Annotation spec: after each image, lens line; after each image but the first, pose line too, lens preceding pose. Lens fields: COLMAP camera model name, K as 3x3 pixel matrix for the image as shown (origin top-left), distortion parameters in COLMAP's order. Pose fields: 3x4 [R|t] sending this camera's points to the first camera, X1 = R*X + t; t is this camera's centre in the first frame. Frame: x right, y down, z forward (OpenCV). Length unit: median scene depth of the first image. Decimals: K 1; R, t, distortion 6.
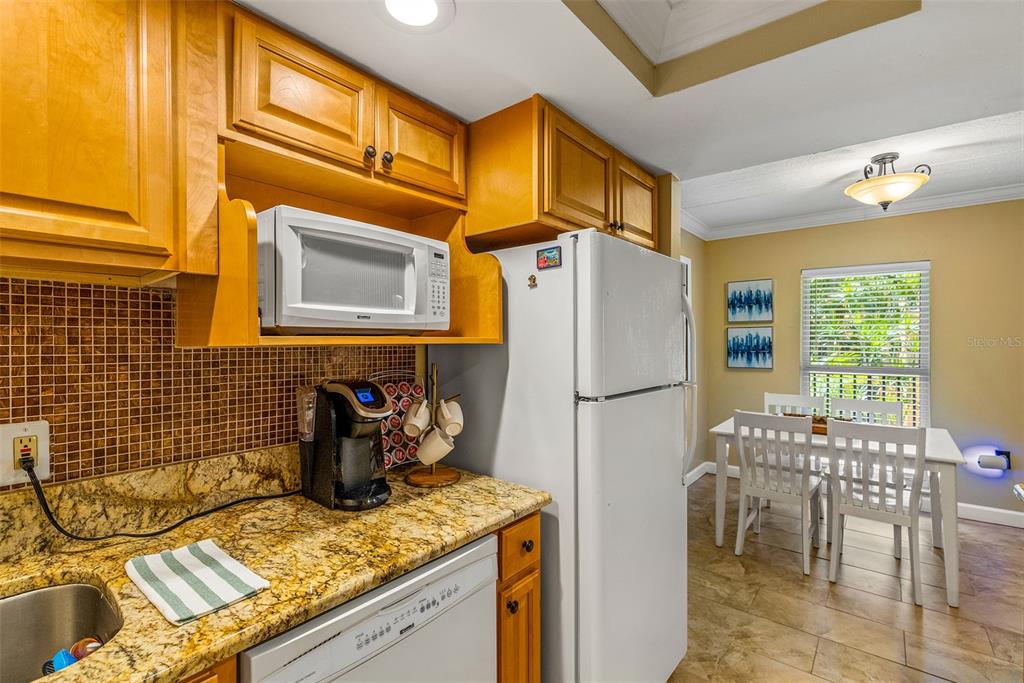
lens RADIAL K [[463.5, 0, 508.4], [0, 463.5, 342.7], [0, 0, 1]] dist [0.016157, -0.000192]
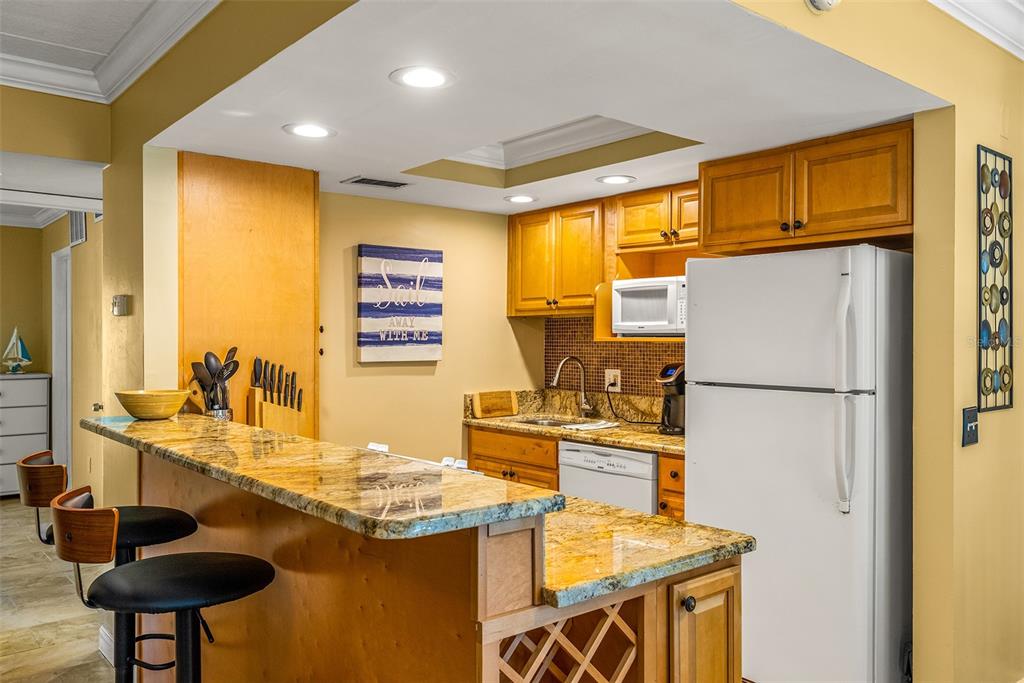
lens RADIAL K [[789.9, 0, 511.5], [0, 789.9, 336.7], [0, 0, 1]] dist [0.003824, 0.000480]
pose [[-0.188184, 0.000377, -0.982134, 2.866445], [0.001548, 0.999999, 0.000087, -0.016957], [0.982132, -0.001504, -0.188185, 1.028416]]
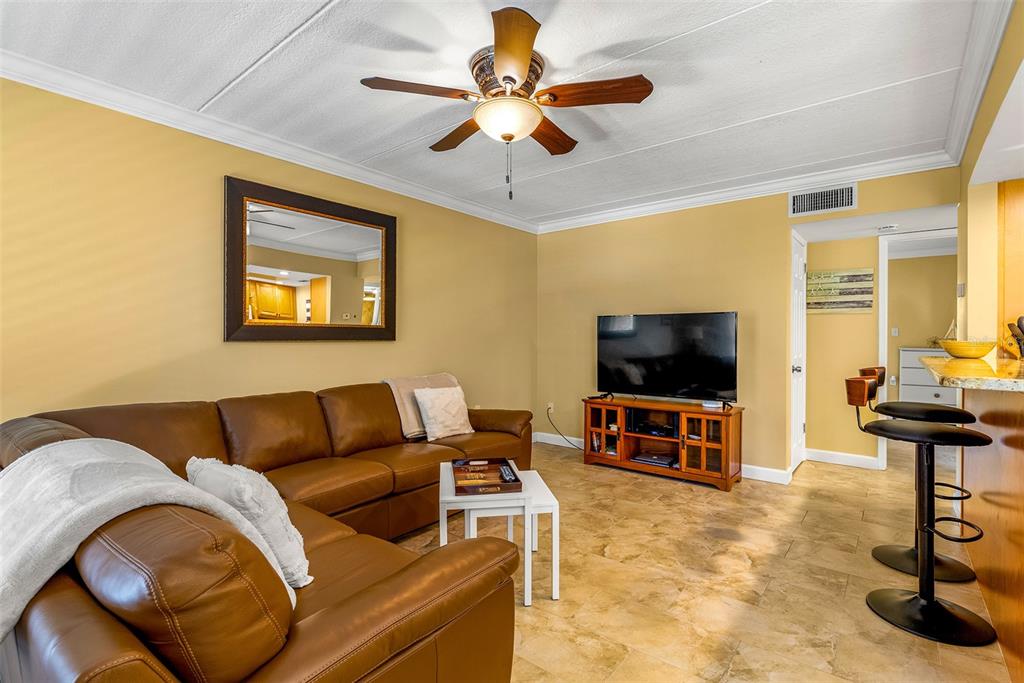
lens RADIAL K [[474.9, 0, 516.5], [0, 474.9, 336.9], [0, 0, 1]] dist [-0.000689, 0.000843]
pose [[-0.999957, -0.001229, -0.009245, 2.911014], [-0.001276, 0.999986, 0.005175, 0.118364], [0.009239, 0.005187, -0.999944, 1.772518]]
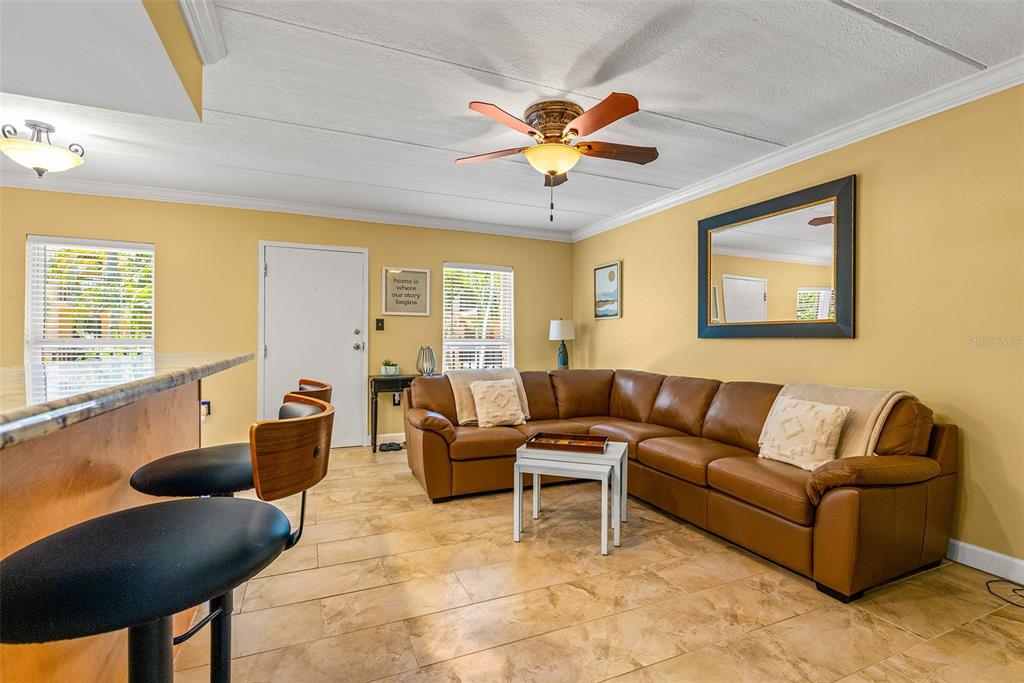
lens RADIAL K [[474.9, 0, 516.5], [0, 474.9, 336.9], [0, 0, 1]] dist [-0.000689, 0.000843]
pose [[0.452181, 0.006205, 0.891905, 0.797097], [-0.003363, 0.999981, -0.005252, 0.169785], [-0.891920, -0.000625, 0.452193, -0.961316]]
